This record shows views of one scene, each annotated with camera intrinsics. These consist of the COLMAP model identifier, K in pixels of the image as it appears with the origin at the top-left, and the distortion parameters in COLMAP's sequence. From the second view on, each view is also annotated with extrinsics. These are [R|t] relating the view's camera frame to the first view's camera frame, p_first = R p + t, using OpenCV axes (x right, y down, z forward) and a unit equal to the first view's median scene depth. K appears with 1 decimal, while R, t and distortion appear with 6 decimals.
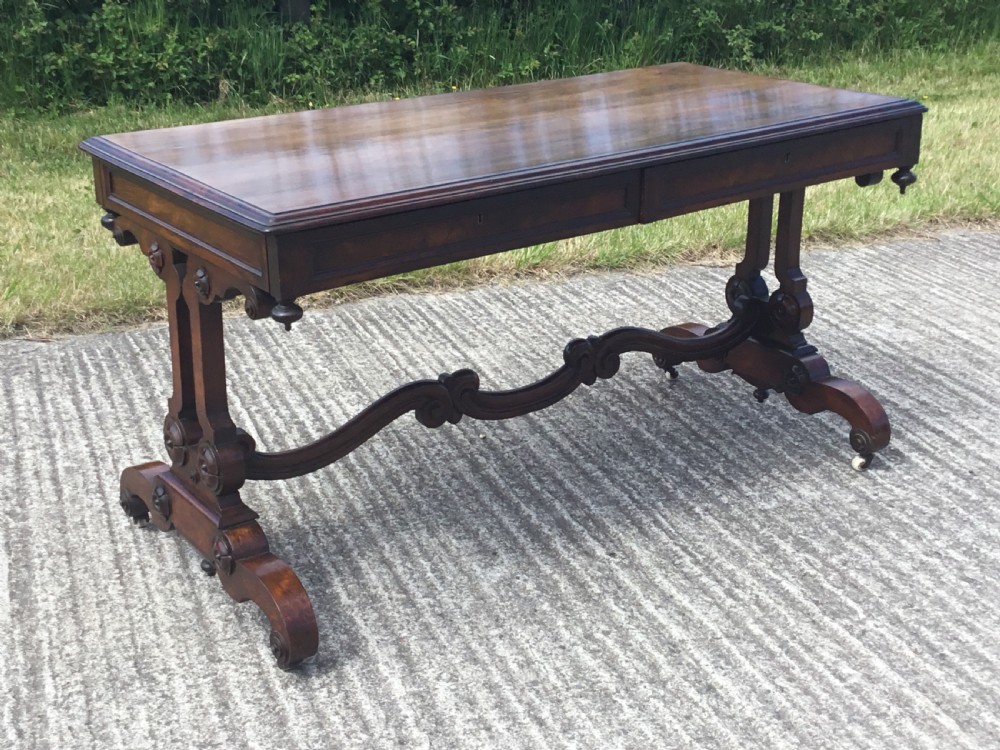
lens RADIAL K [[1489.0, 0, 506.6], [0, 1489.0, 375.3], [0, 0, 1]] dist [0.061633, 0.178870]
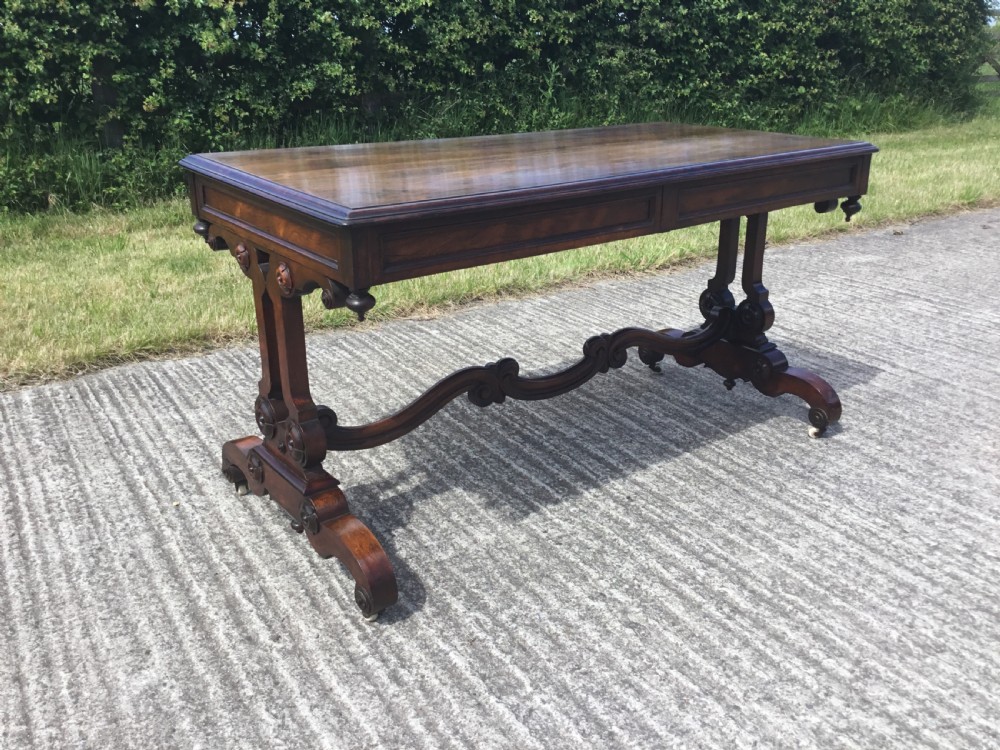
lens RADIAL K [[914.9, 0, 506.8], [0, 914.9, 378.7], [0, 0, 1]] dist [0.122586, -0.258422]
pose [[0.983513, -0.073834, 0.165077, 0.103839], [0.073953, 0.997247, 0.005433, -0.030459], [-0.165024, 0.006865, 0.986266, 0.310096]]
